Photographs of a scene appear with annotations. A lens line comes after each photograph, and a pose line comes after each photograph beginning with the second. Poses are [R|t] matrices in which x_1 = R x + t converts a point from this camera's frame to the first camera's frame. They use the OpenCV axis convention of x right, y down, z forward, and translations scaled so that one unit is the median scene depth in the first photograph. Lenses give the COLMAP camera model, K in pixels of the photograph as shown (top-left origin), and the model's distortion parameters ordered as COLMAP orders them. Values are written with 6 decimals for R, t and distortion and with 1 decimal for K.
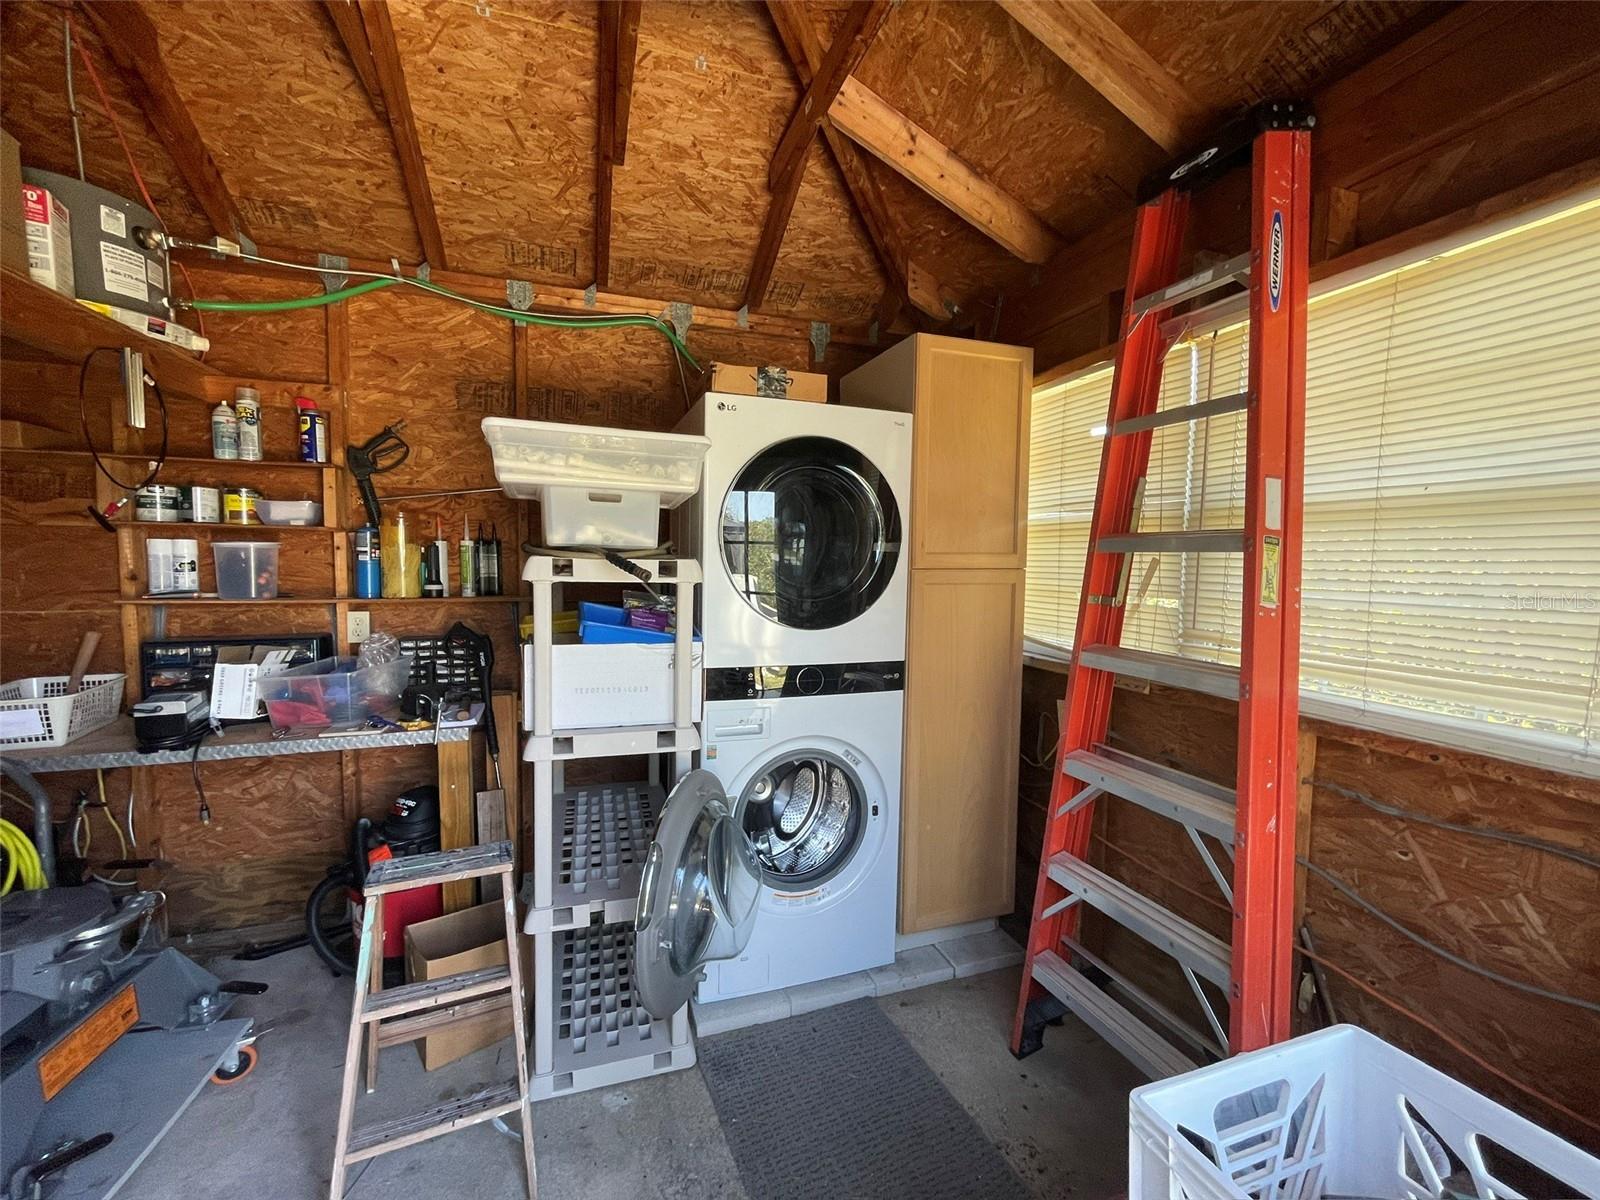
lens RADIAL K [[654.5, 0, 800.0], [0, 654.5, 600.0], [0, 0, 1]] dist [-0.001084, 0.000642]
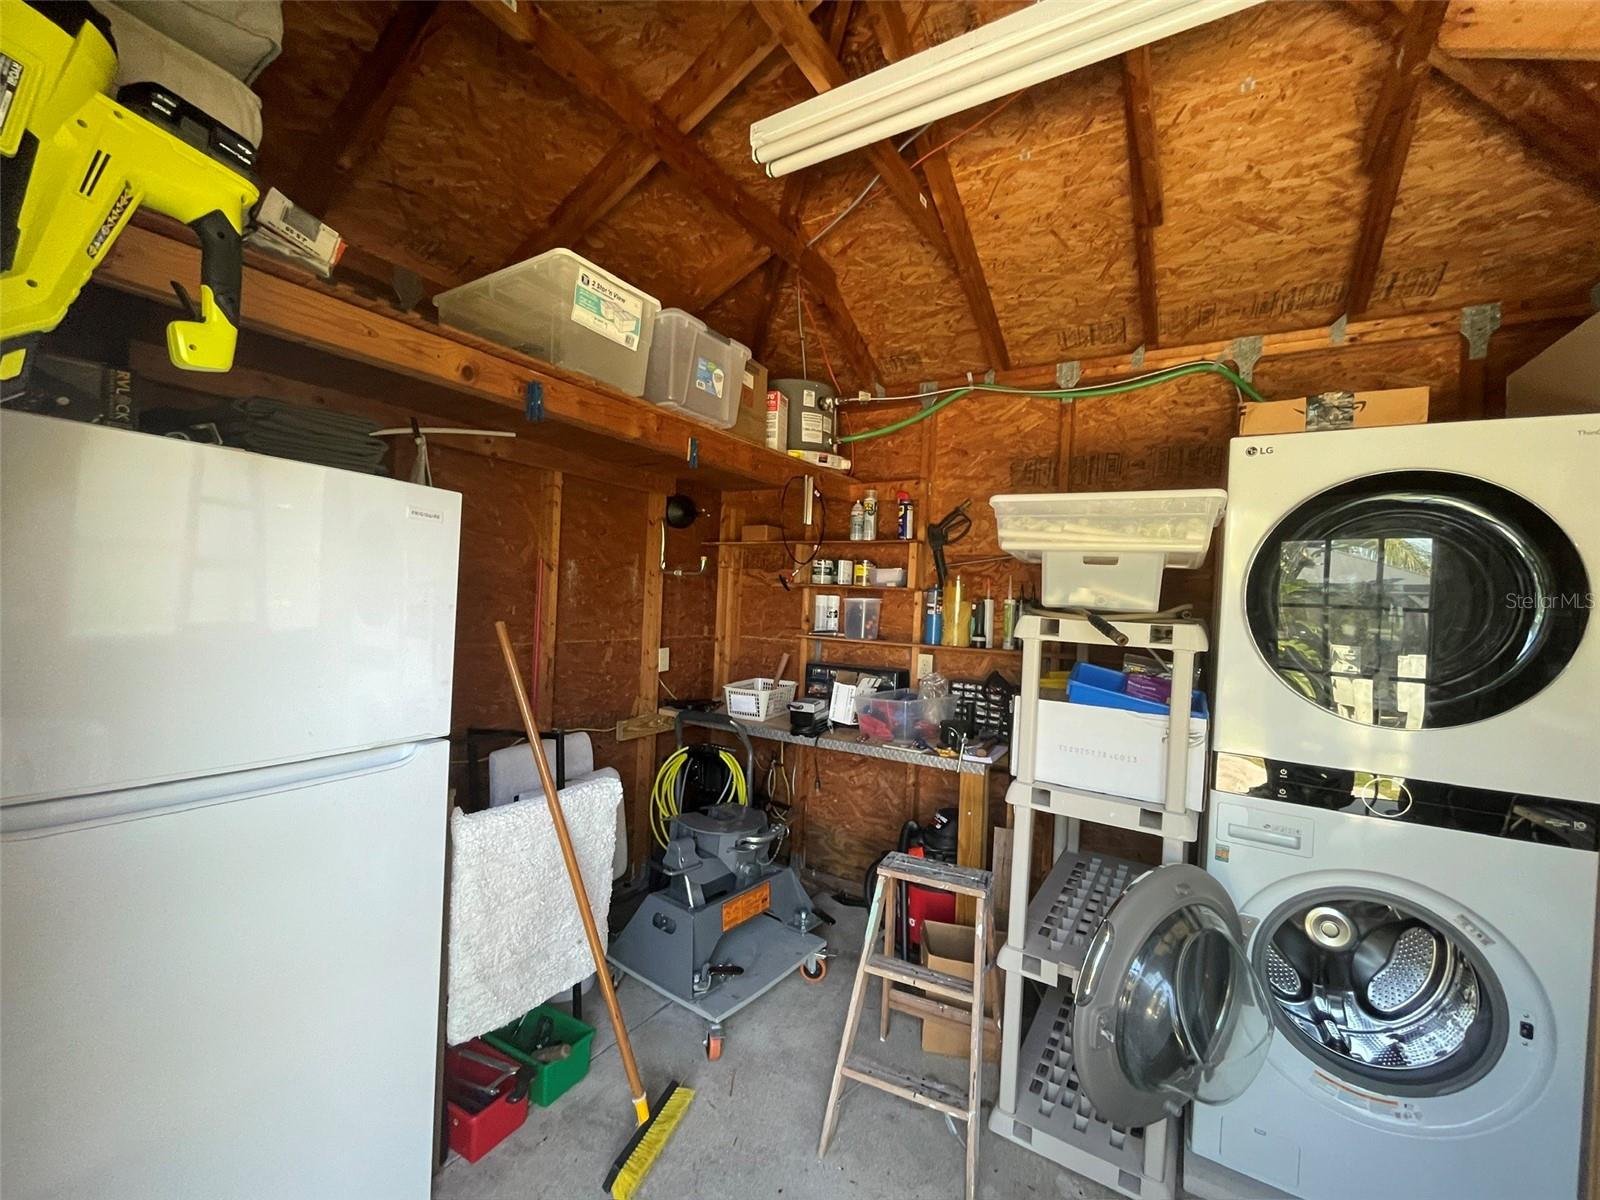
lens RADIAL K [[654.5, 0, 800.0], [0, 654.5, 600.0], [0, 0, 1]] dist [-0.001084, 0.000642]
pose [[0.638046, 0.017580, -0.769797, 0.147111], [-0.085272, 0.995203, -0.047950, -0.006030], [0.765262, 0.096236, 0.636485, 0.007411]]
